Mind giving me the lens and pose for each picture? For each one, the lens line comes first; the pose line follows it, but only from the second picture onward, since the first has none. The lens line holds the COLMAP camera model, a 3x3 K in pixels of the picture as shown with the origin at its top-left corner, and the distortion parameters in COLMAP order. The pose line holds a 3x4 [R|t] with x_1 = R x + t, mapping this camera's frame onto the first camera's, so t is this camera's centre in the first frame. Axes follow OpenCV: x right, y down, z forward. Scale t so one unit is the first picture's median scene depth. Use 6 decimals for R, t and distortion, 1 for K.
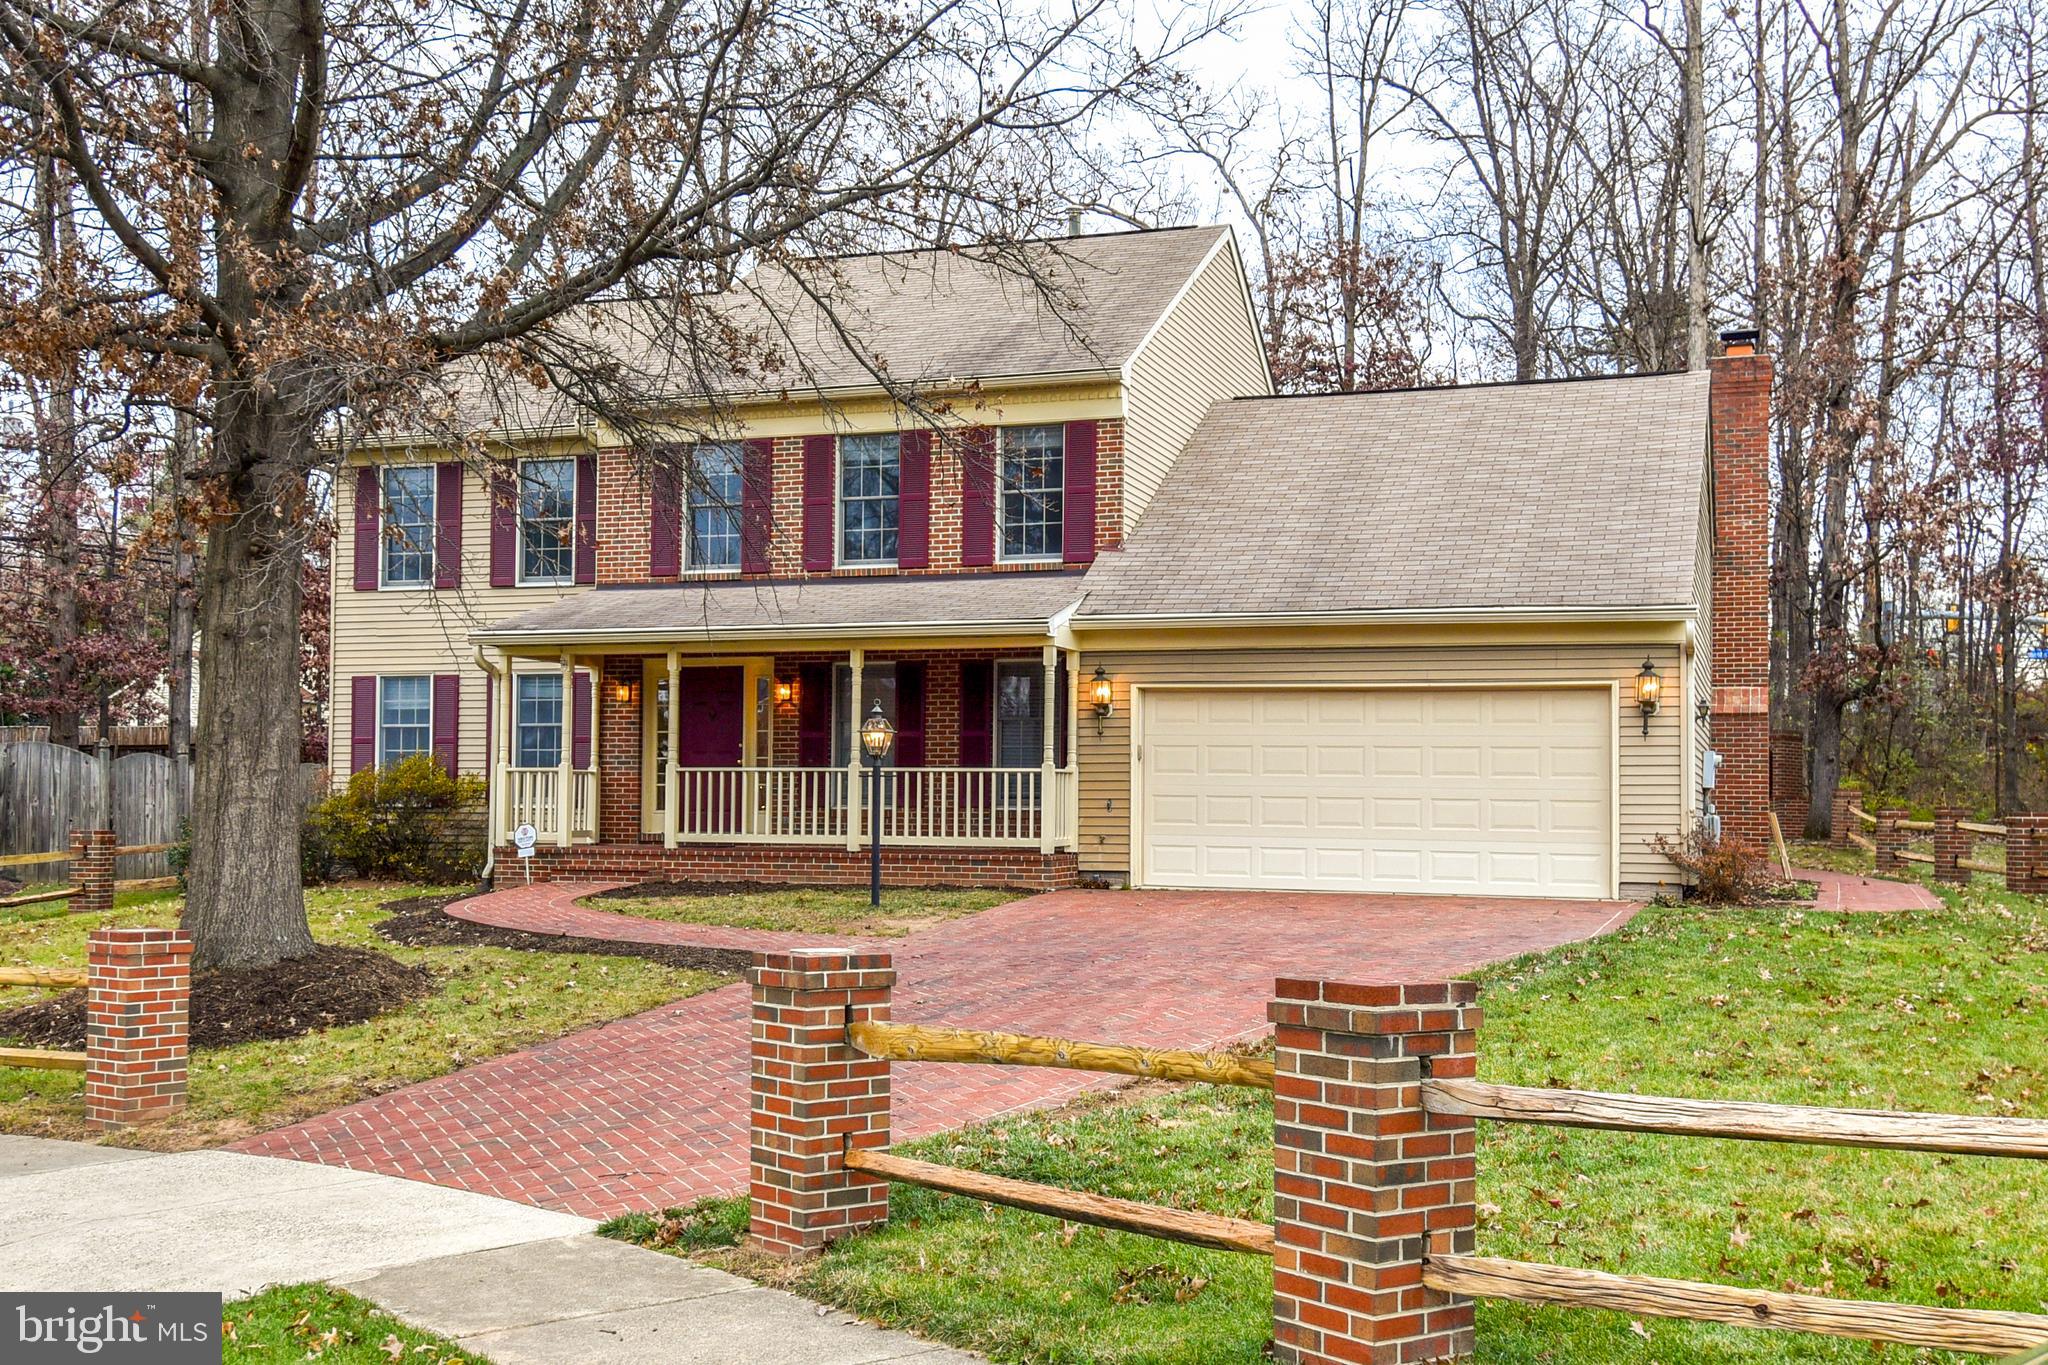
lens RADIAL K [[1866.2, 0, 1016.8], [0, 1866.2, 683.1], [0, 0, 1]] dist [-0.011513, 0.000000]
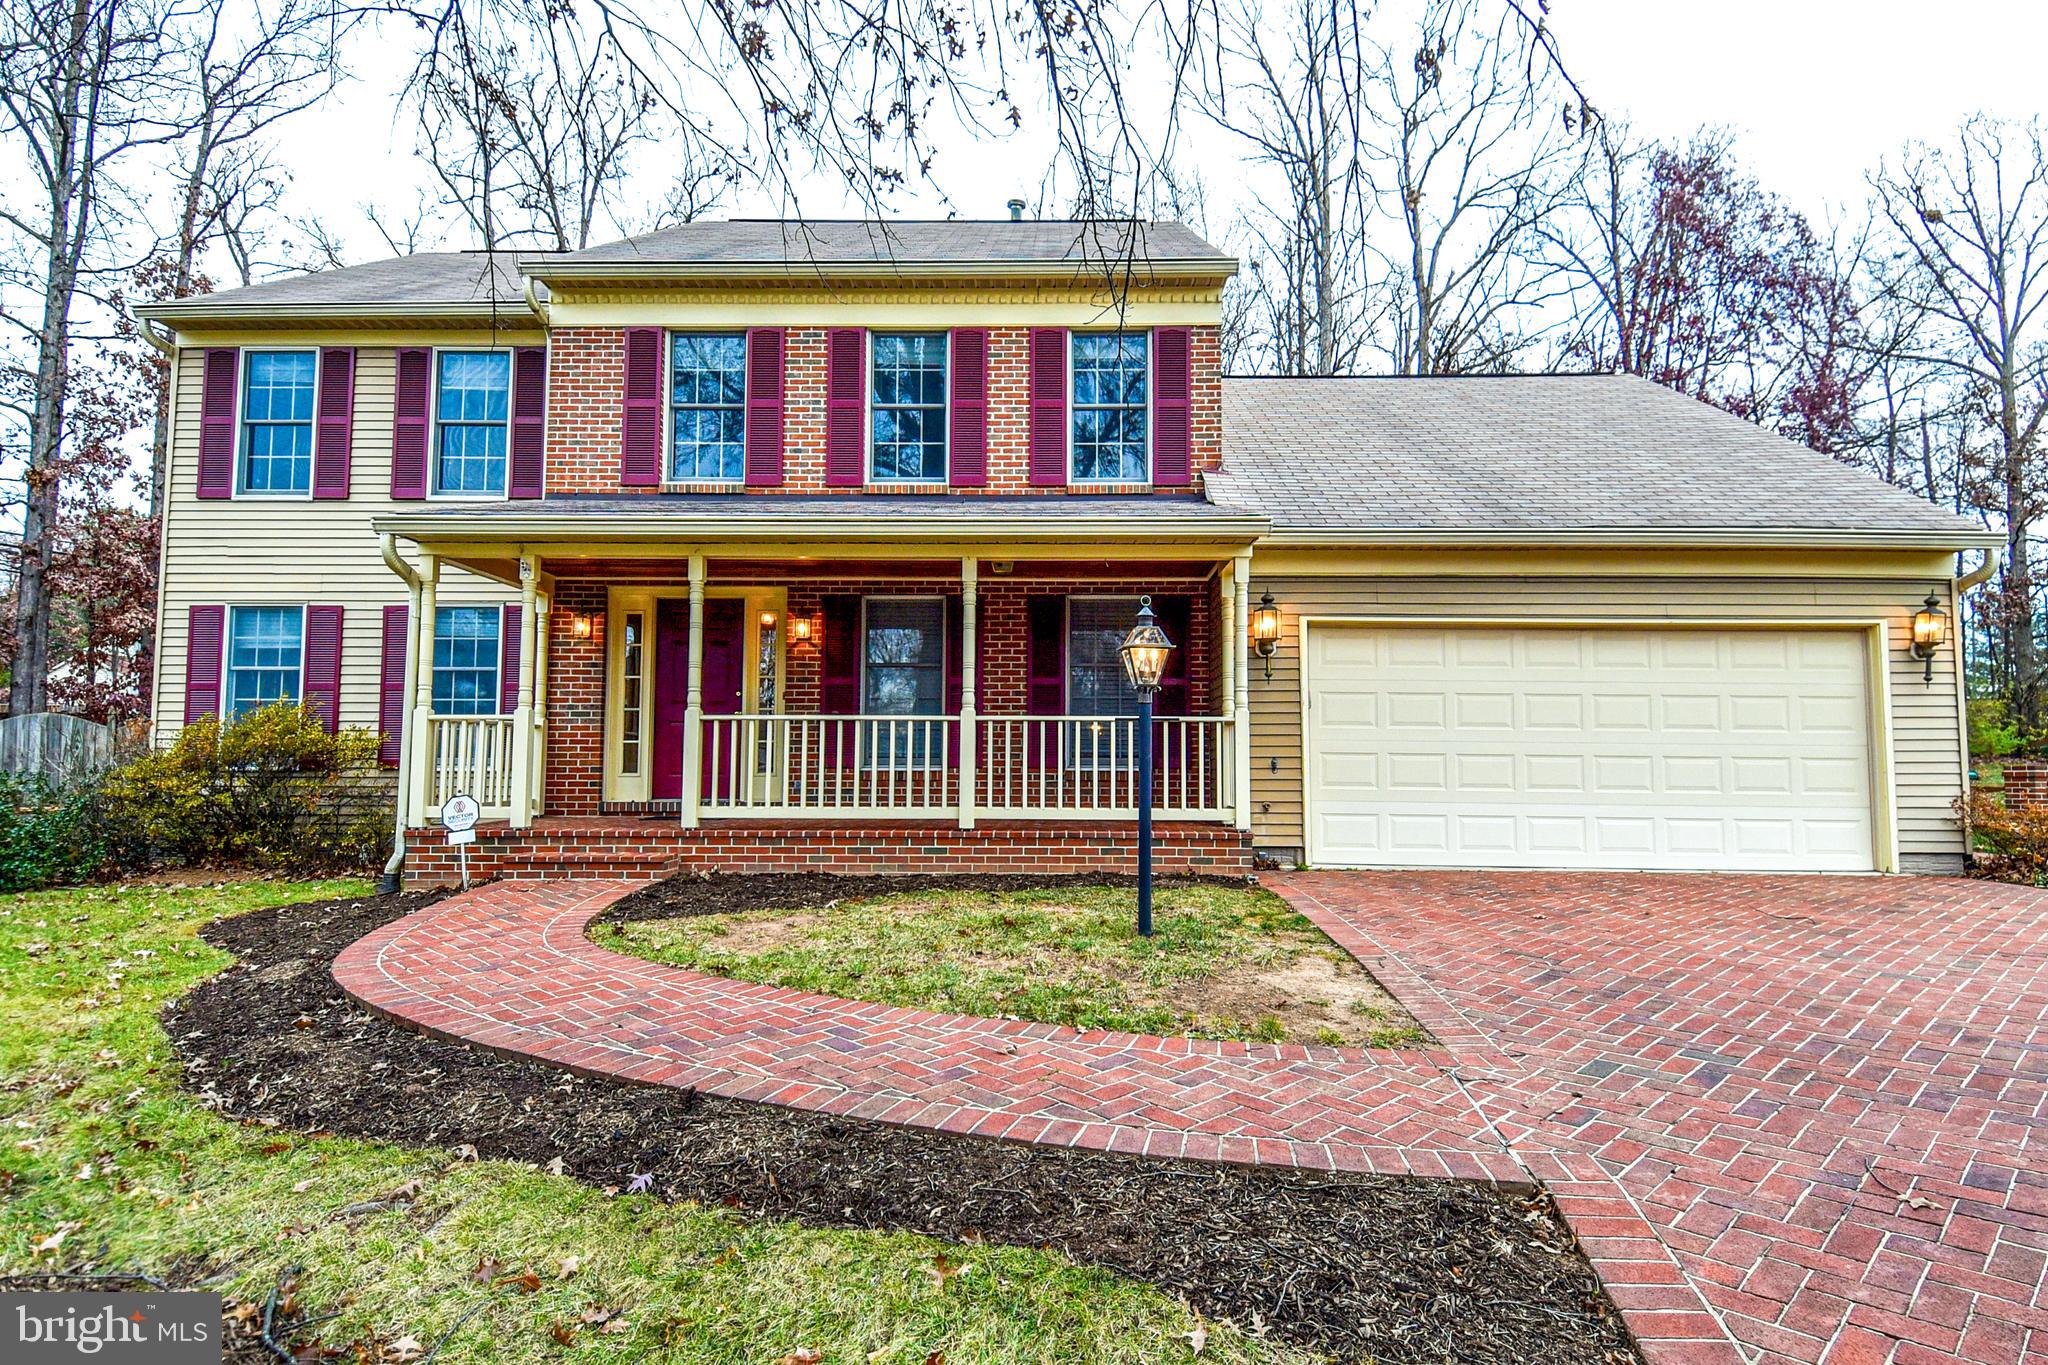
lens RADIAL K [[1072.4, 0, 1034.5], [0, 1072.4, 674.6], [0, 0, 1]] dist [-0.000880, -0.007198]
pose [[0.954736, 0.021489, 0.296678, -0.171064], [-0.016204, 0.999663, -0.020262, 0.033955], [-0.297014, 0.014537, 0.954762, 0.532615]]
